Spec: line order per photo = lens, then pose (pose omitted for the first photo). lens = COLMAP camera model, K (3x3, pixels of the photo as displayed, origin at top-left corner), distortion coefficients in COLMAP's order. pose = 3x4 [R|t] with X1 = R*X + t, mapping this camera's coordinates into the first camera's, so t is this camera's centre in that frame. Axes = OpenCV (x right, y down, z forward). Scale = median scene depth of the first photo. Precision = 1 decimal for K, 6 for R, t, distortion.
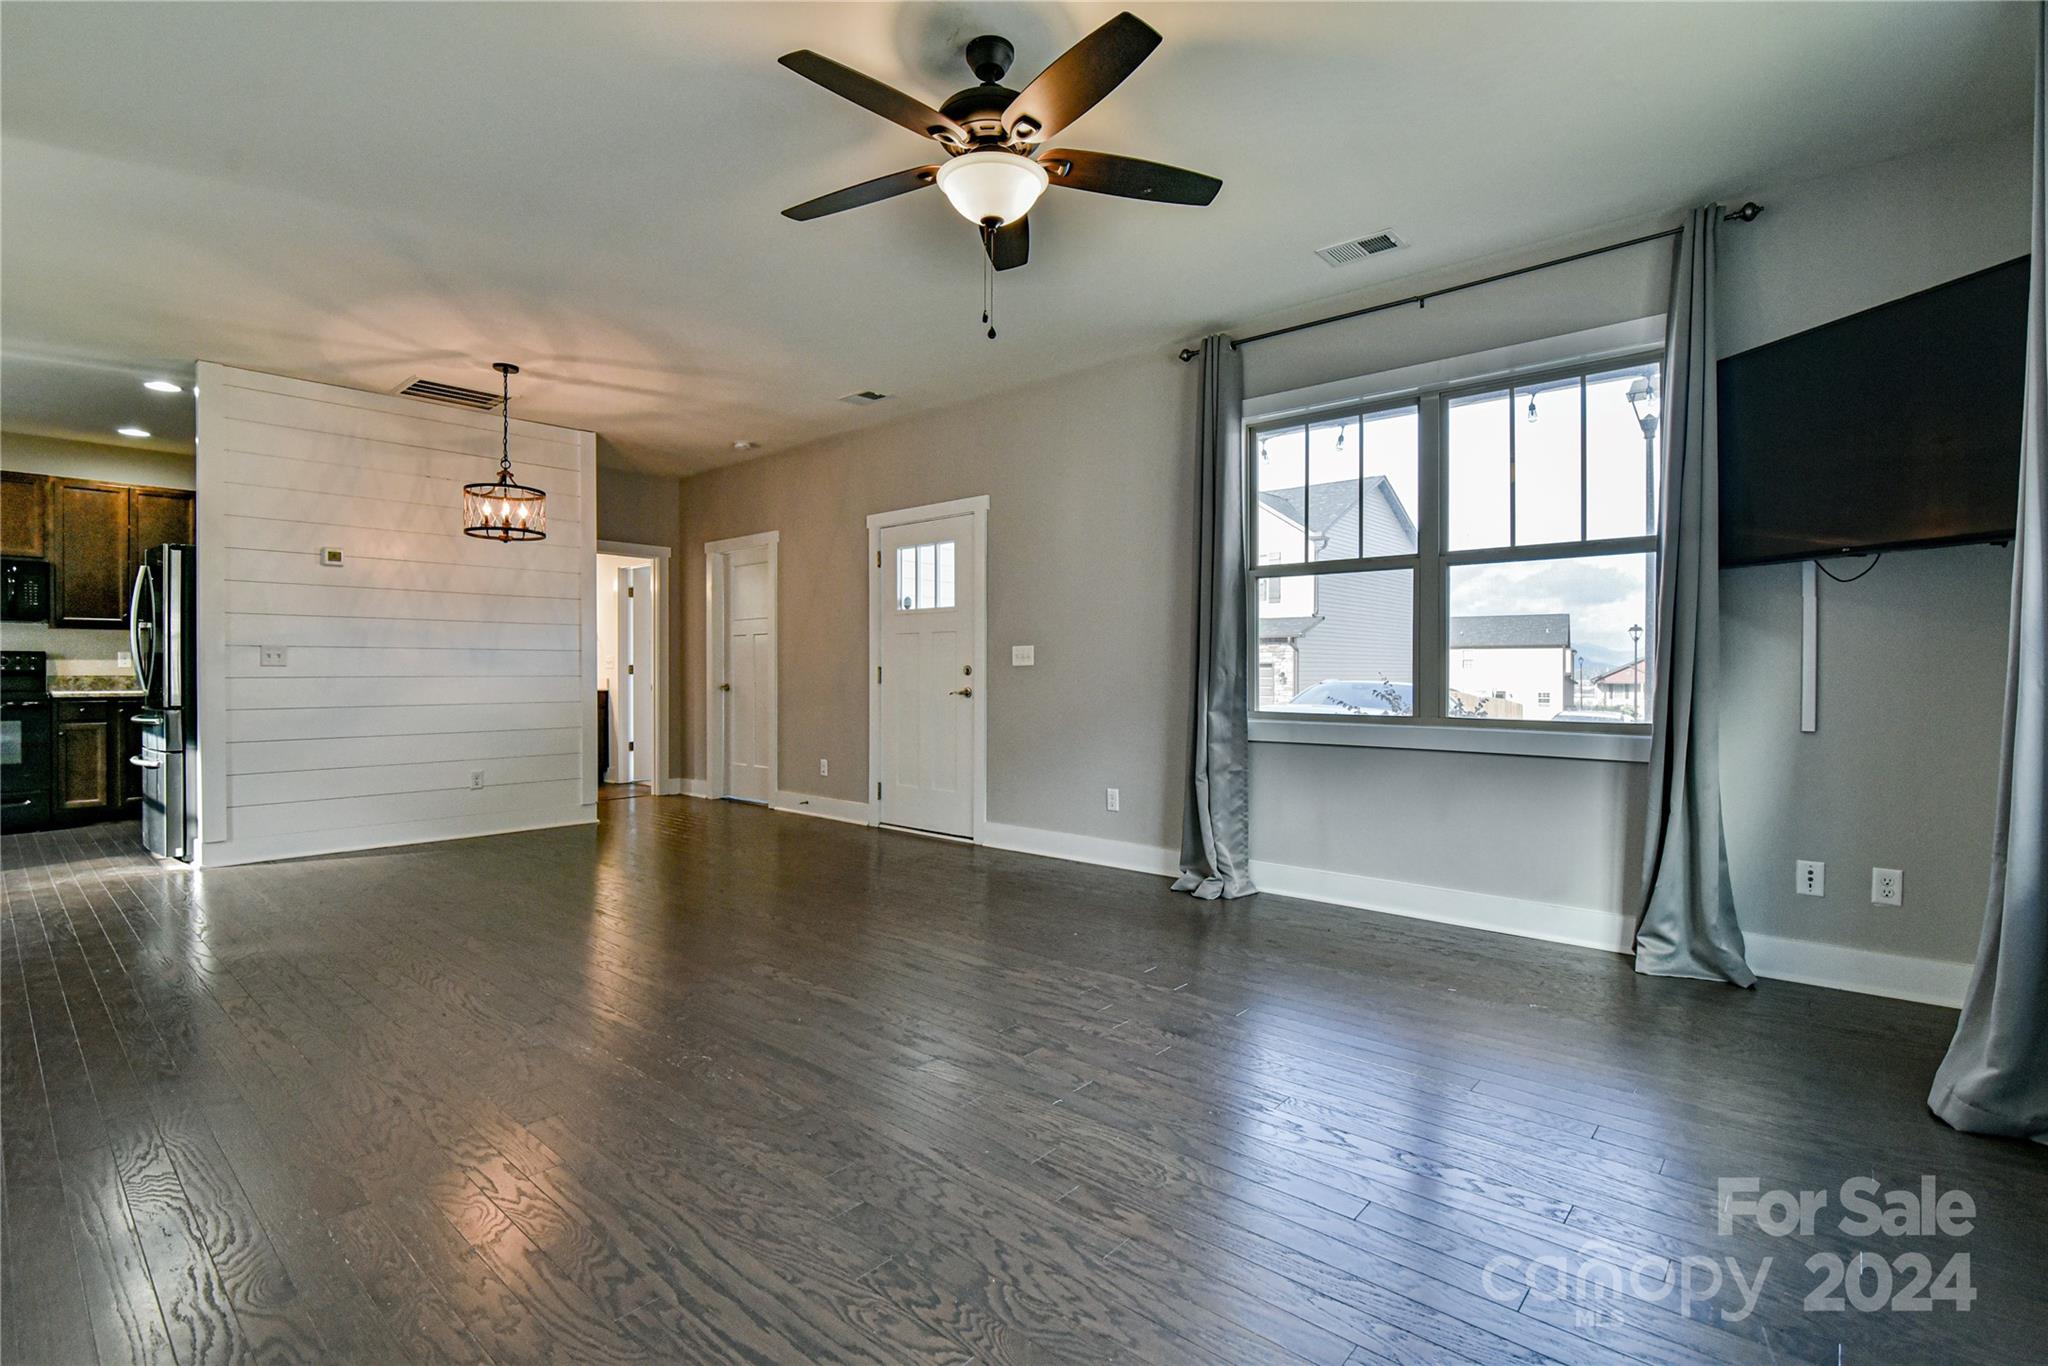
lens RADIAL K [[948.8, 0, 1015.9], [0, 948.8, 691.0], [0, 0, 1]] dist [-0.026301, 0.000667]
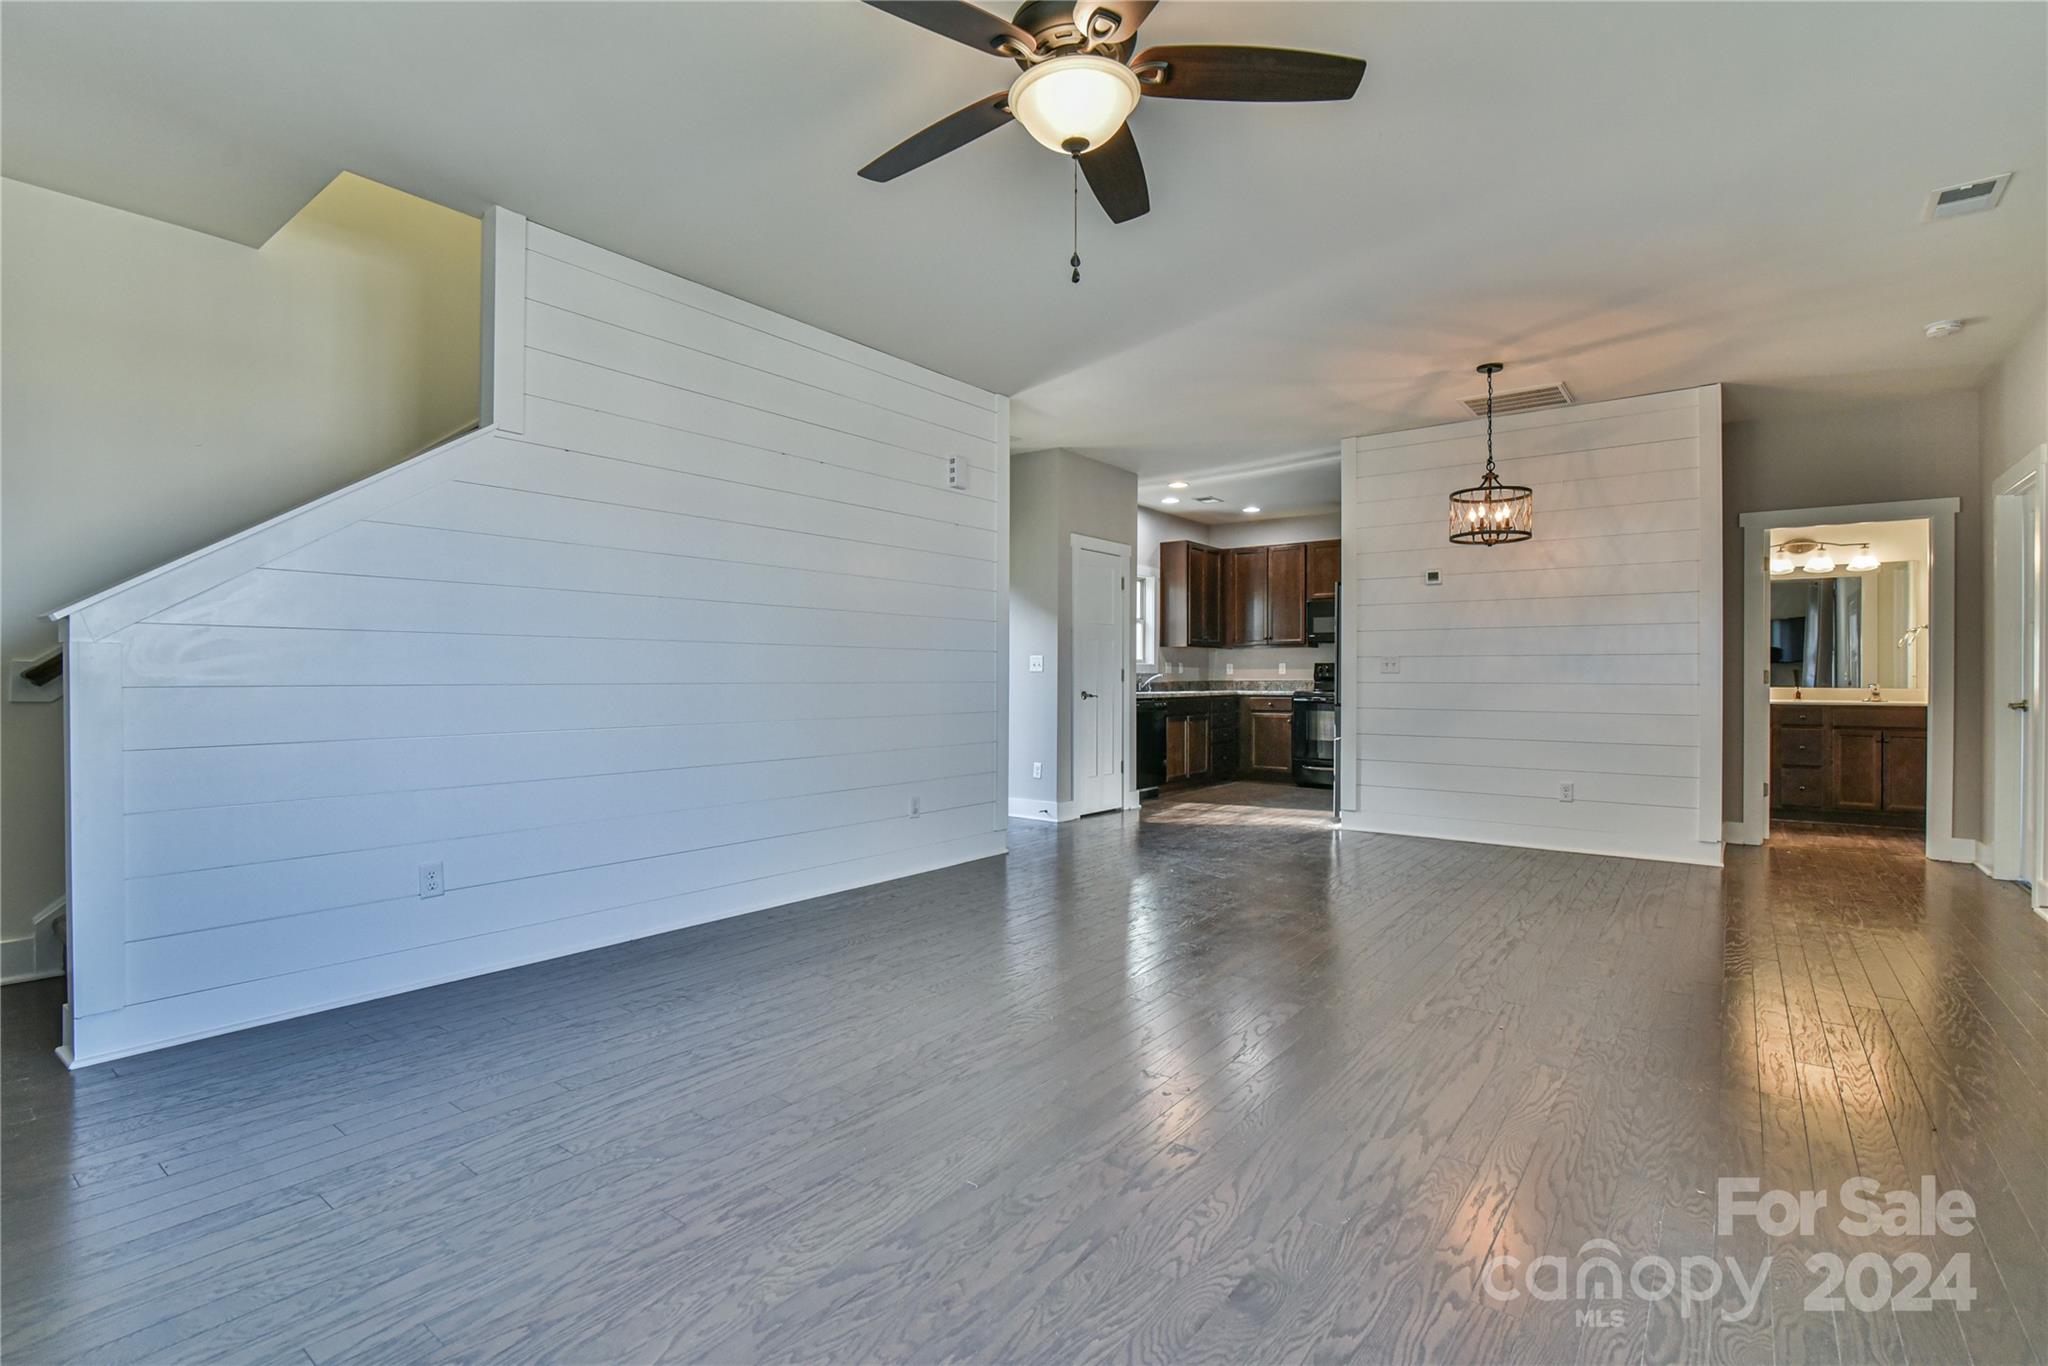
lens RADIAL K [[948.8, 0, 1015.9], [0, 948.8, 691.0], [0, 0, 1]] dist [-0.026301, 0.000667]
pose [[0.065124, 0.013382, -0.997787, 0.434570], [-0.022228, 0.999681, 0.011957, -0.008587], [0.997630, 0.021400, 0.065401, 0.479202]]
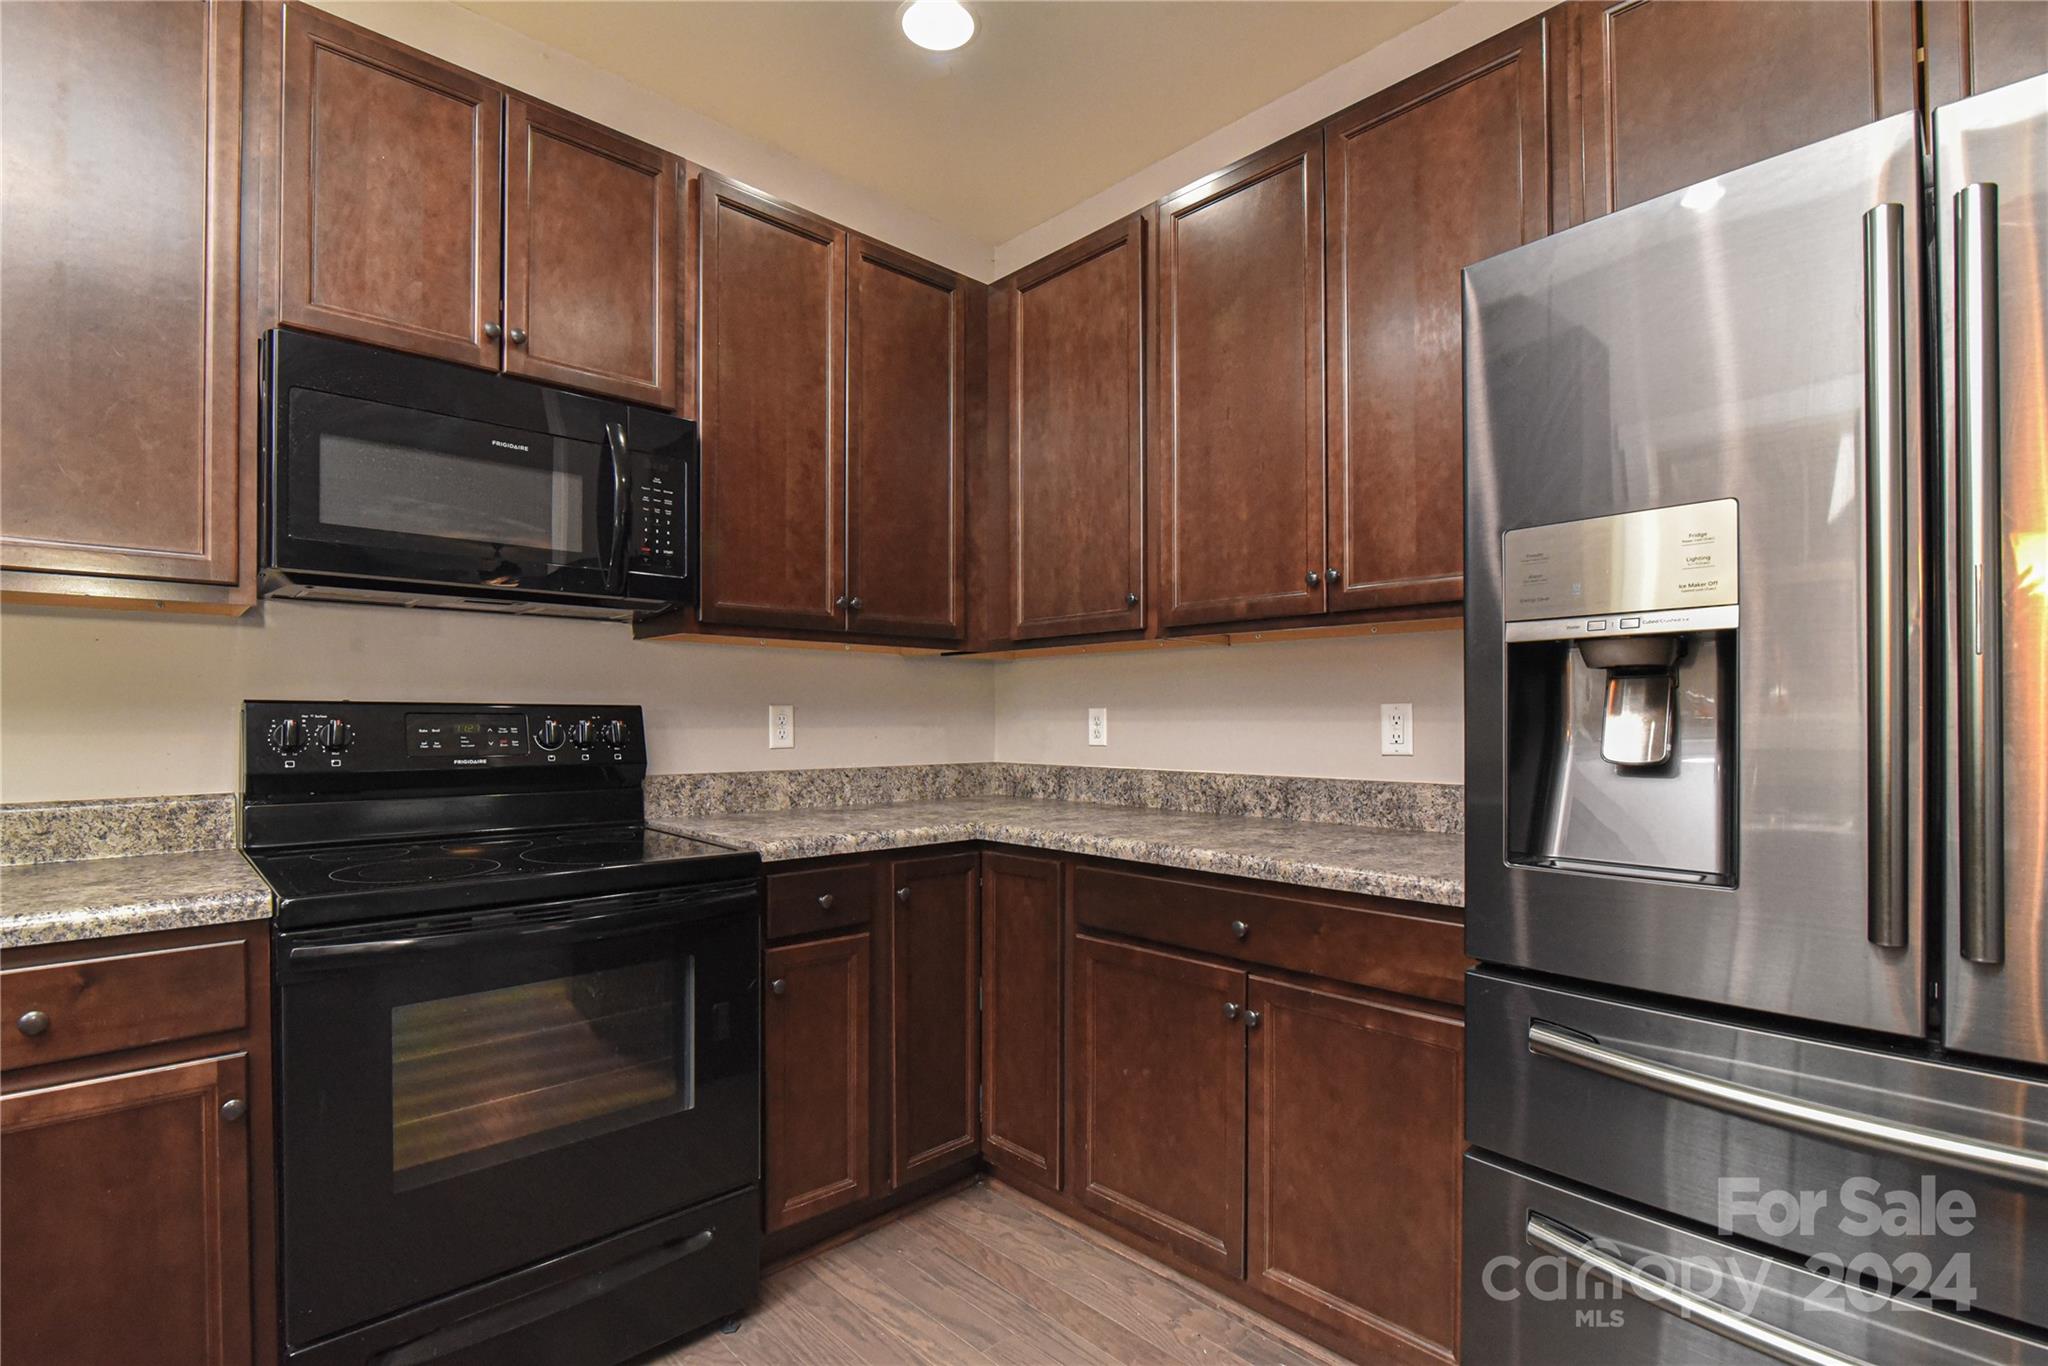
lens RADIAL K [[960.2, 0, 1020.4], [0, 960.2, 719.6], [0, 0, 1]] dist [-0.019858, 0.000808]
pose [[0.996711, -0.003509, -0.080968, -1.207119], [0.002363, 0.999896, -0.014244, -0.044076], [0.081010, 0.014006, 0.996615, 0.905255]]
